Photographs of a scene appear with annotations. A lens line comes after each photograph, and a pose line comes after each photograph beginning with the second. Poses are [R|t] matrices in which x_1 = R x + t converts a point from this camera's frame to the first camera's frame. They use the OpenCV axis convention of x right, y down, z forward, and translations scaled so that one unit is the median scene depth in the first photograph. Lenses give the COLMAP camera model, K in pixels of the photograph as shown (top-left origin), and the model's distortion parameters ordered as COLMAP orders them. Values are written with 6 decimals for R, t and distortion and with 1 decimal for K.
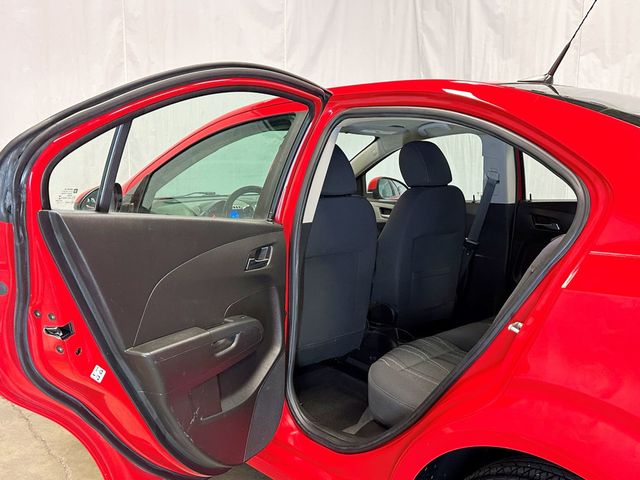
lens RADIAL K [[616.1, 0, 321.8], [0, 616.1, 241.5], [0, 0, 1]] dist [0.178561, -0.340510]
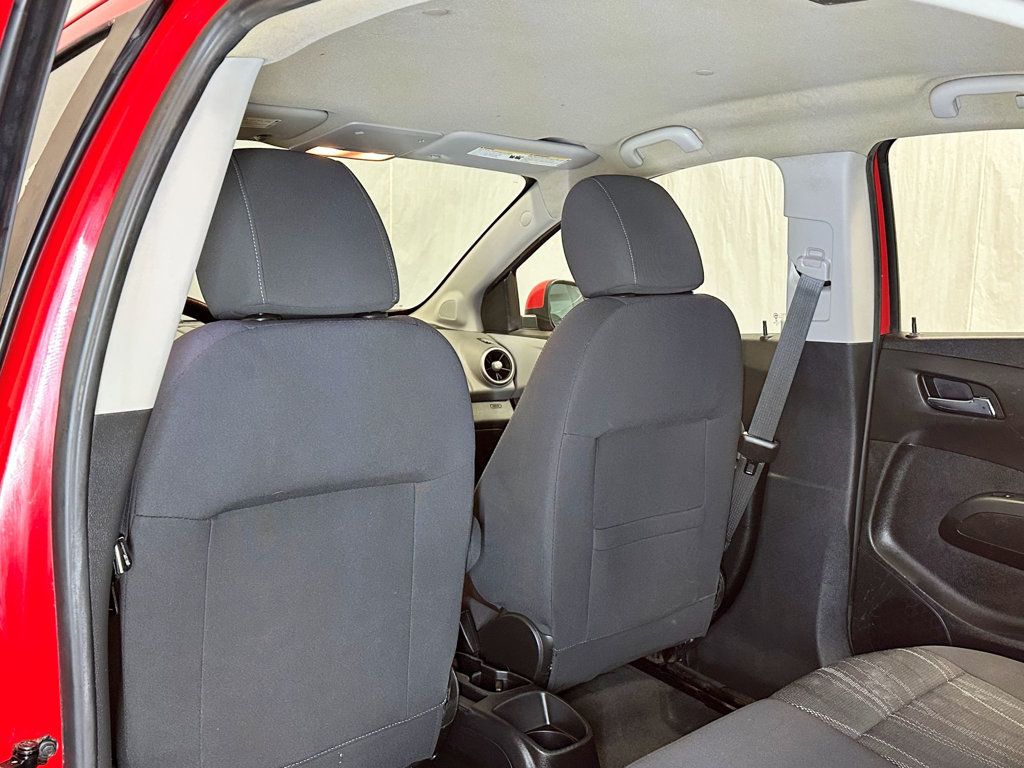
lens RADIAL K [[985.8, 0, 514.8], [0, 985.8, 386.4], [0, 0, 1]] dist [0.178561, -0.340510]
pose [[0.999669, 0.003235, -0.025538, 0.108277], [-0.003664, 0.999853, -0.016755, -0.023436], [0.025480, 0.016843, 0.999533, 0.388240]]
